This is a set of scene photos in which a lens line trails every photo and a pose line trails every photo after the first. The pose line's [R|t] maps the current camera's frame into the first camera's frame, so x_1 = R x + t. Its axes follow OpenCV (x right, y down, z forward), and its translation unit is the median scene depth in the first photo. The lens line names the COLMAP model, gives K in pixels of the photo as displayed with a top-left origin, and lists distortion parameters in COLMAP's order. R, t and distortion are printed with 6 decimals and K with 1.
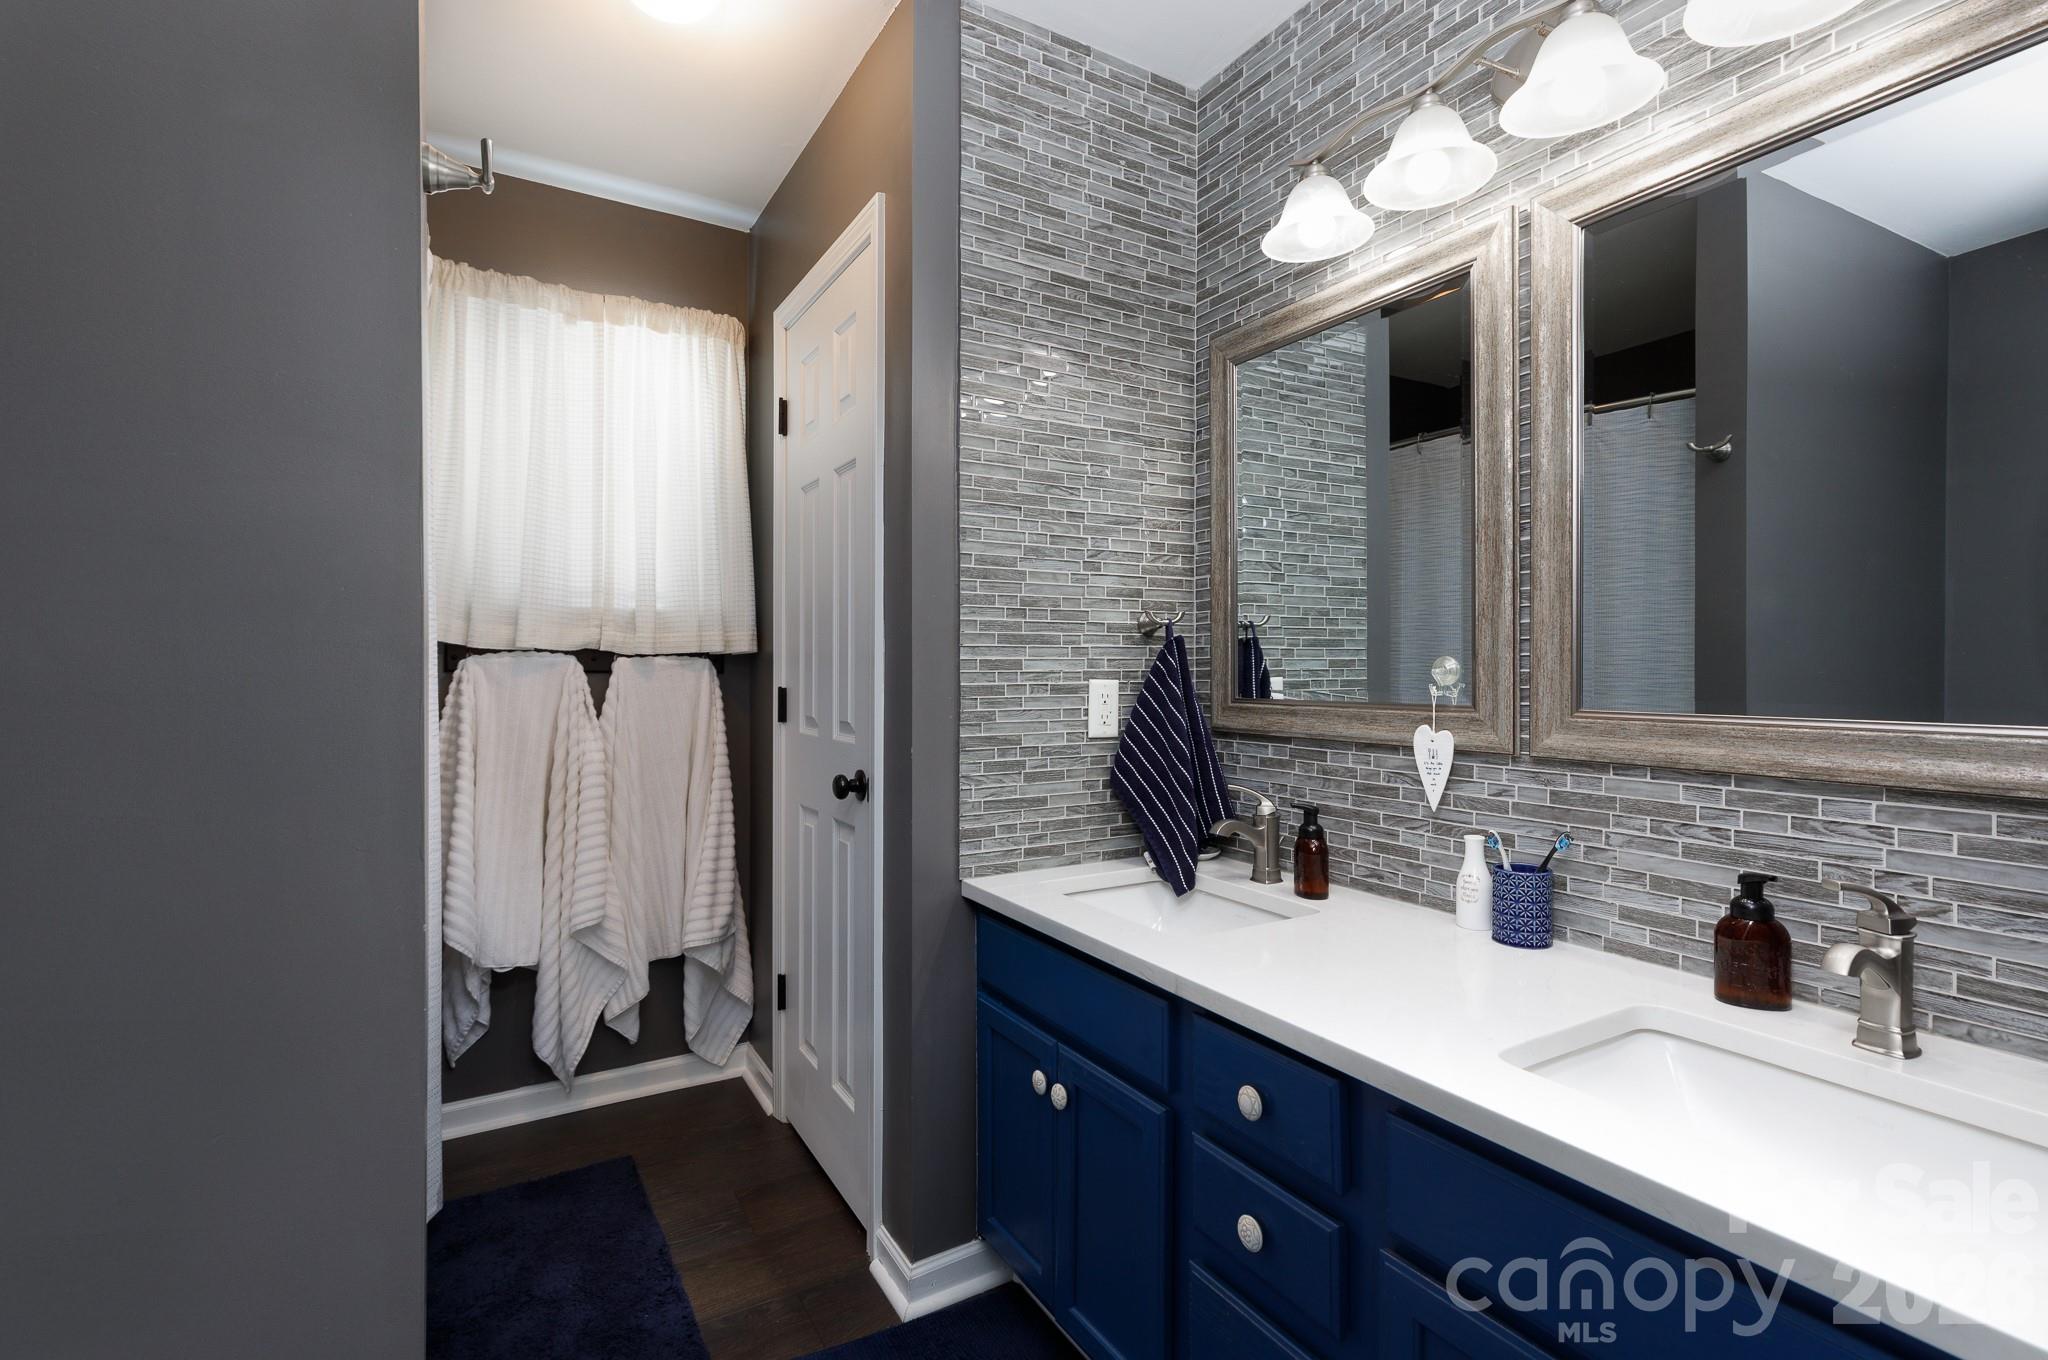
lens RADIAL K [[927.0, 0, 1032.4], [0, 927.0, 669.1], [0, 0, 1]] dist [0.003805, -0.000856]
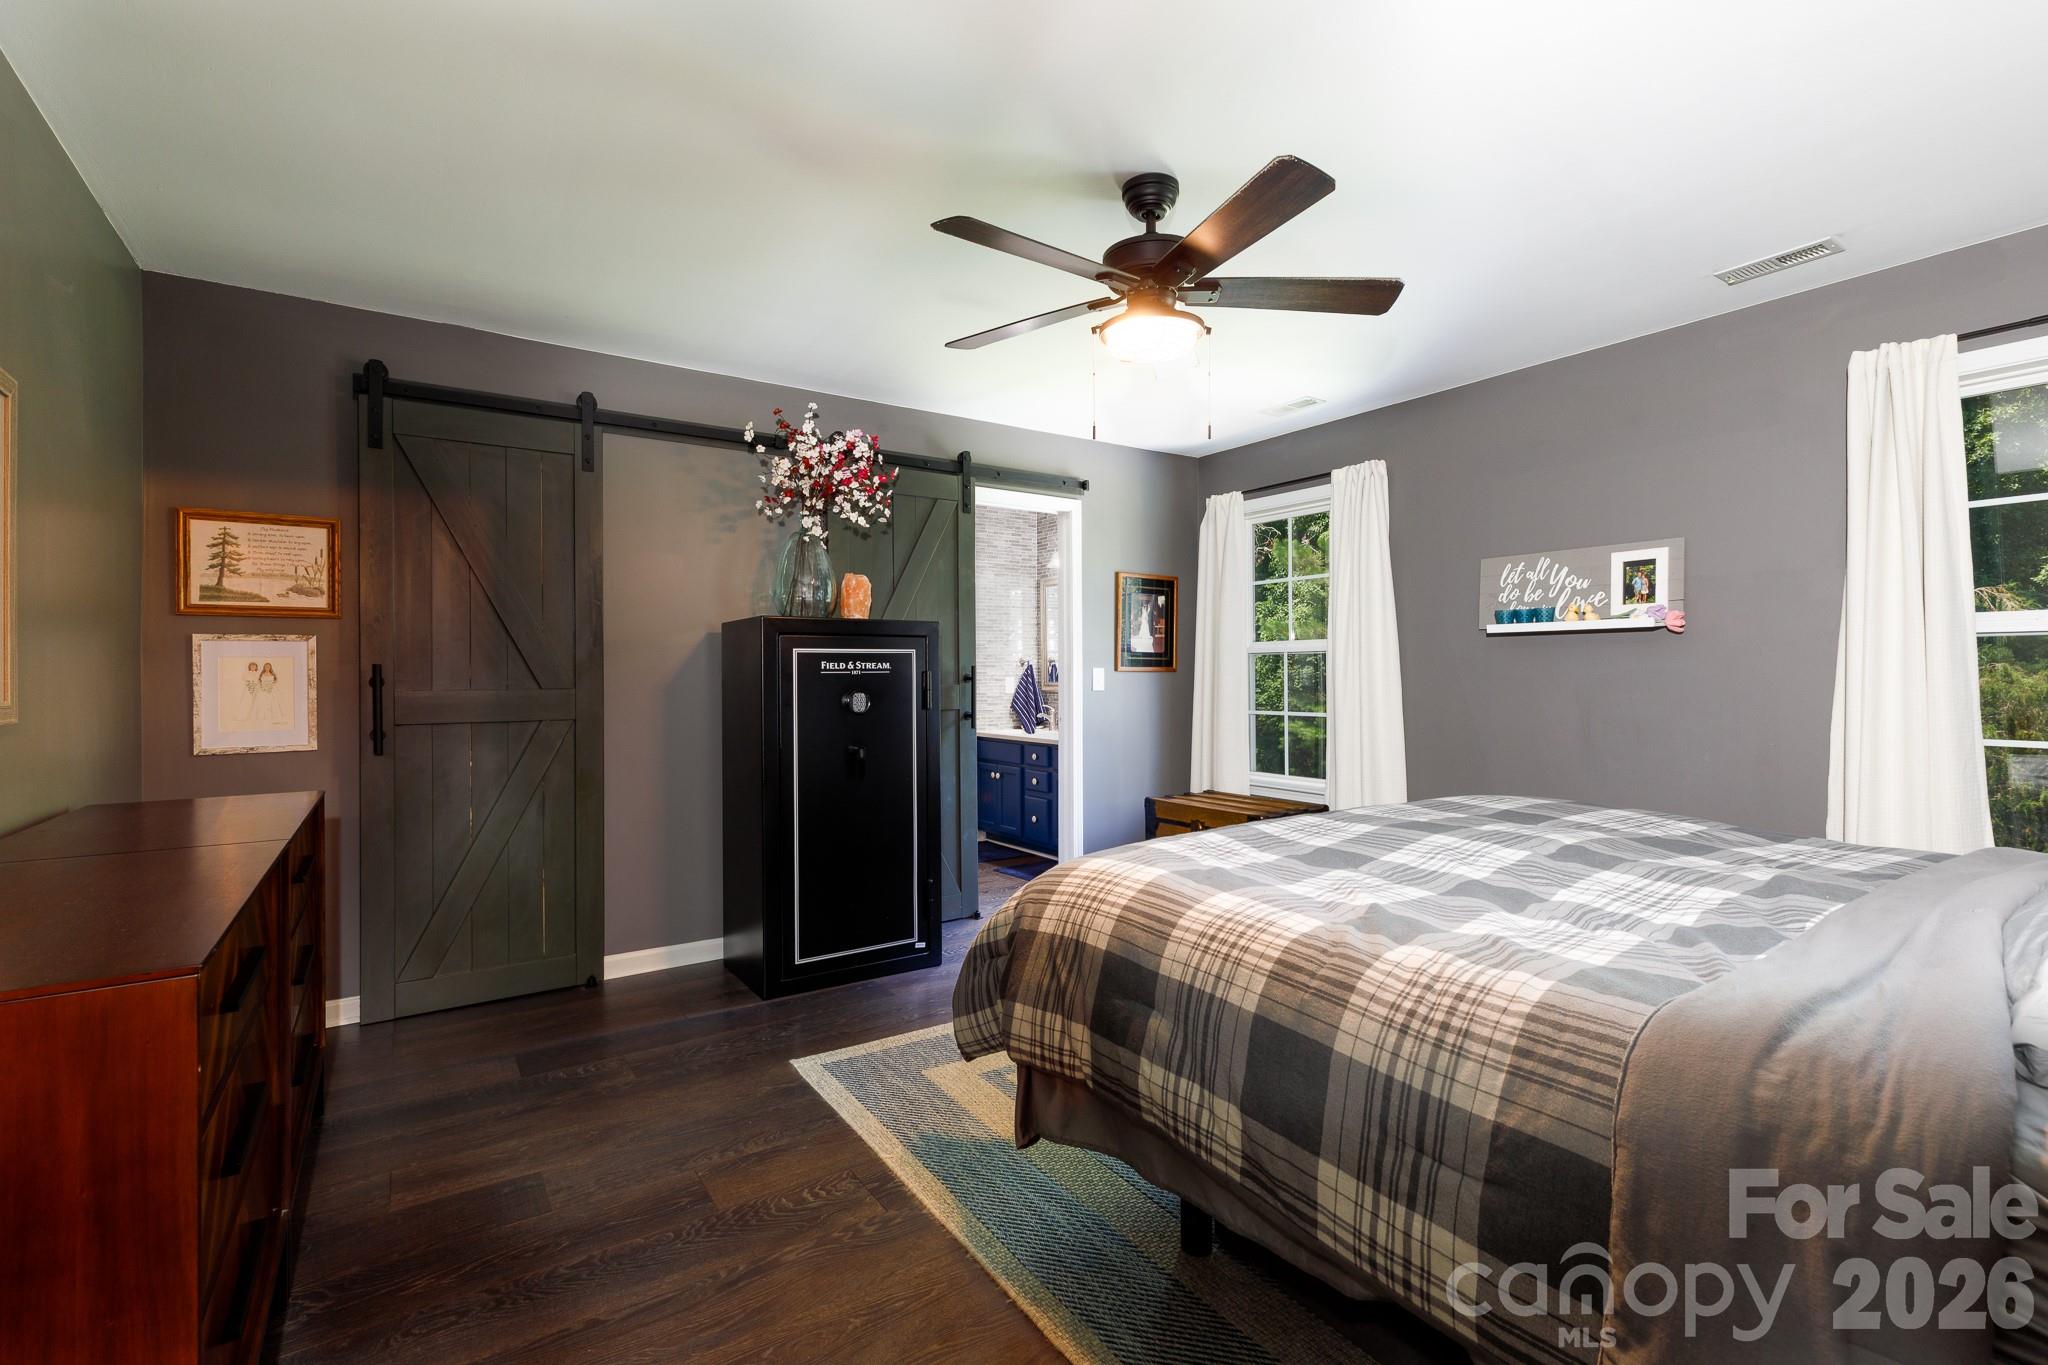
lens RADIAL K [[927.0, 0, 1025.5], [0, 927.0, 678.2], [0, 0, 1]] dist [0.003805, -0.000856]
pose [[0.997843, -0.006167, 0.065353, -0.090034], [0.005929, 0.999975, 0.003821, 0.001382], [-0.065375, -0.003425, 0.997855, -2.449400]]
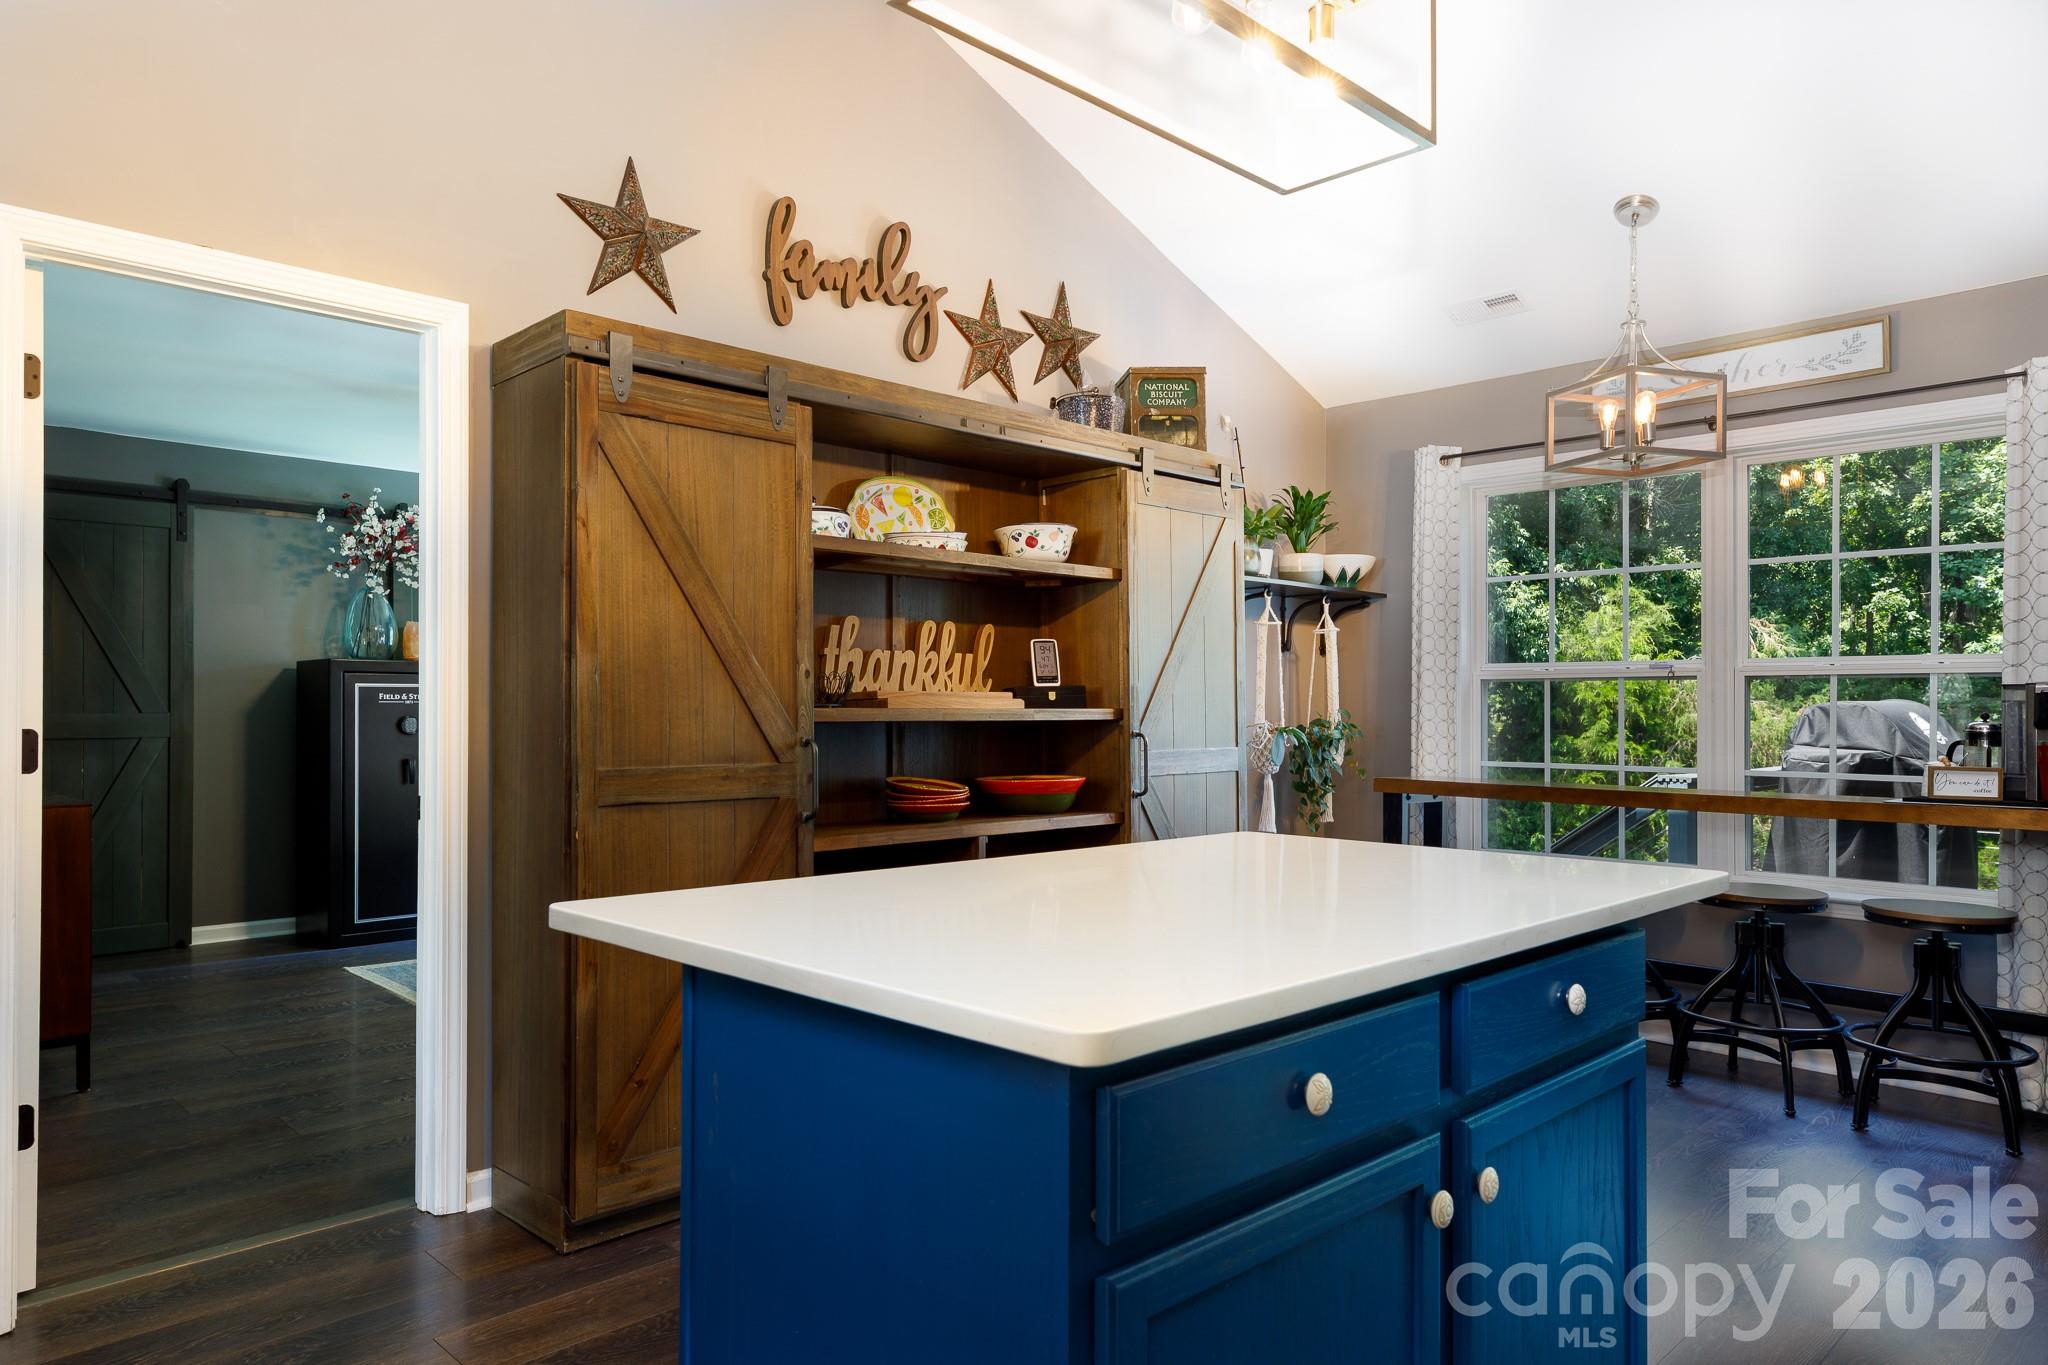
lens RADIAL K [[1330.0, 0, 1021.0], [0, 1330.0, 691.4], [0, 0, 1]] dist [0.017710, 0.000261]
pose [[0.969888, 0.000653, 0.243549, 0.635406], [0.001123, 0.999974, -0.007157, -0.009387], [-0.243547, 0.007215, 0.969862, -5.287675]]
